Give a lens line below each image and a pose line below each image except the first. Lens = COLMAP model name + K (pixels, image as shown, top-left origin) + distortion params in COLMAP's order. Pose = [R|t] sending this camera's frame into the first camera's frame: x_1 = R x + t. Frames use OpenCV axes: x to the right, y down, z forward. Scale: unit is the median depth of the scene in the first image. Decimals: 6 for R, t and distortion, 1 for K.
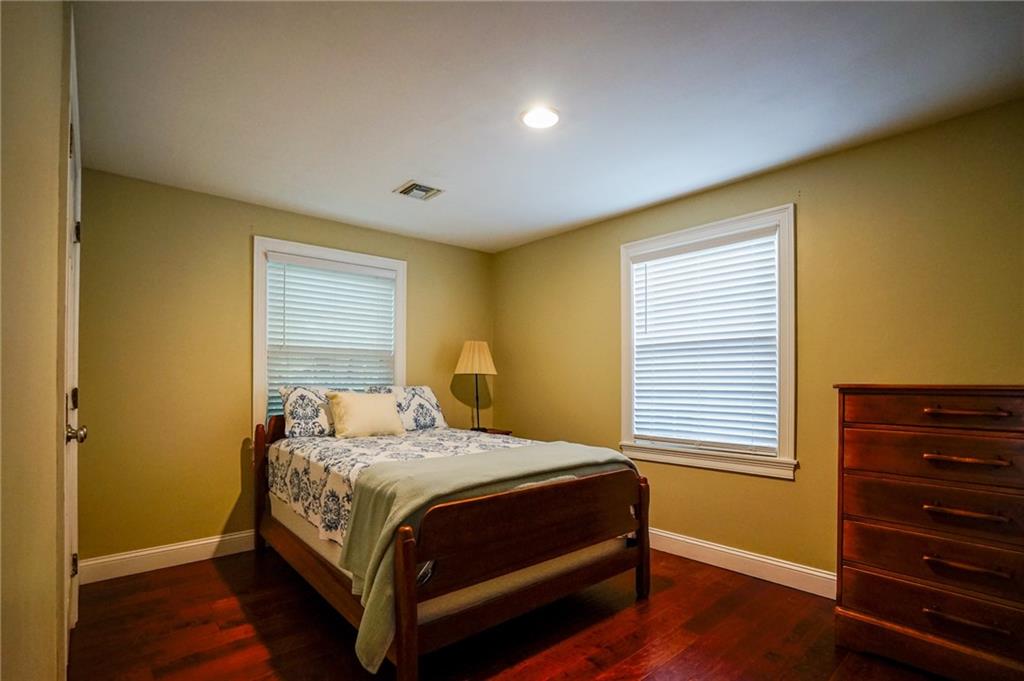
lens RADIAL K [[491.5, 0, 516.6], [0, 491.5, 352.6], [0, 0, 1]] dist [-0.061784, 0.026456]
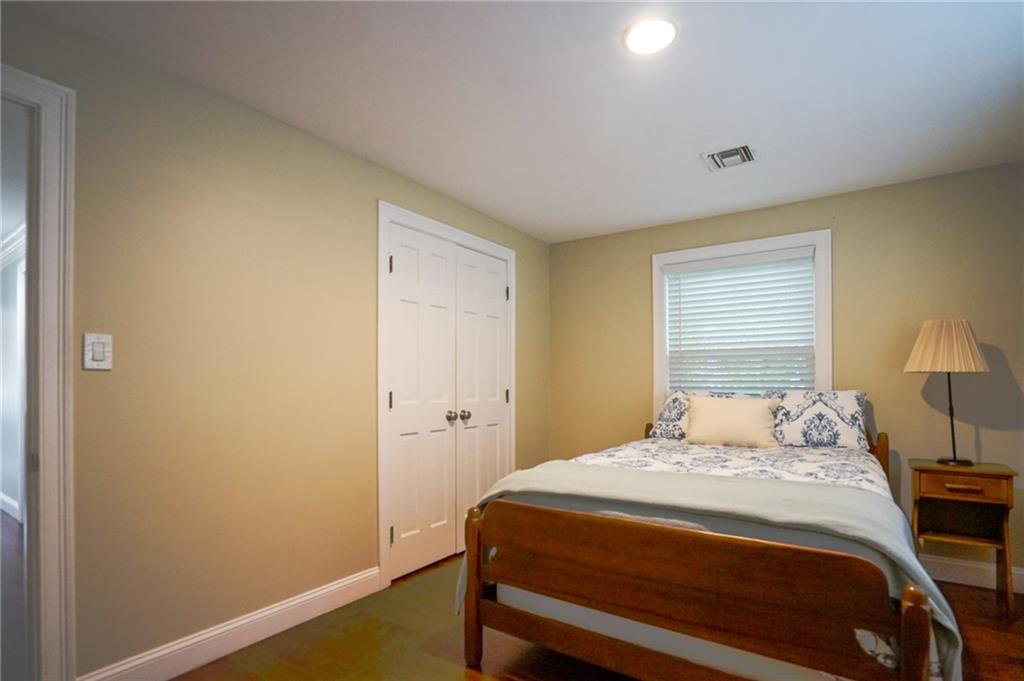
lens RADIAL K [[491.5, 0, 516.6], [0, 491.5, 352.6], [0, 0, 1]] dist [-0.061784, 0.026456]
pose [[0.261800, -0.064755, -0.962947, 0.422080], [0.054478, 0.997147, -0.052244, 0.024203], [0.963583, -0.038782, 0.264581, 0.362636]]
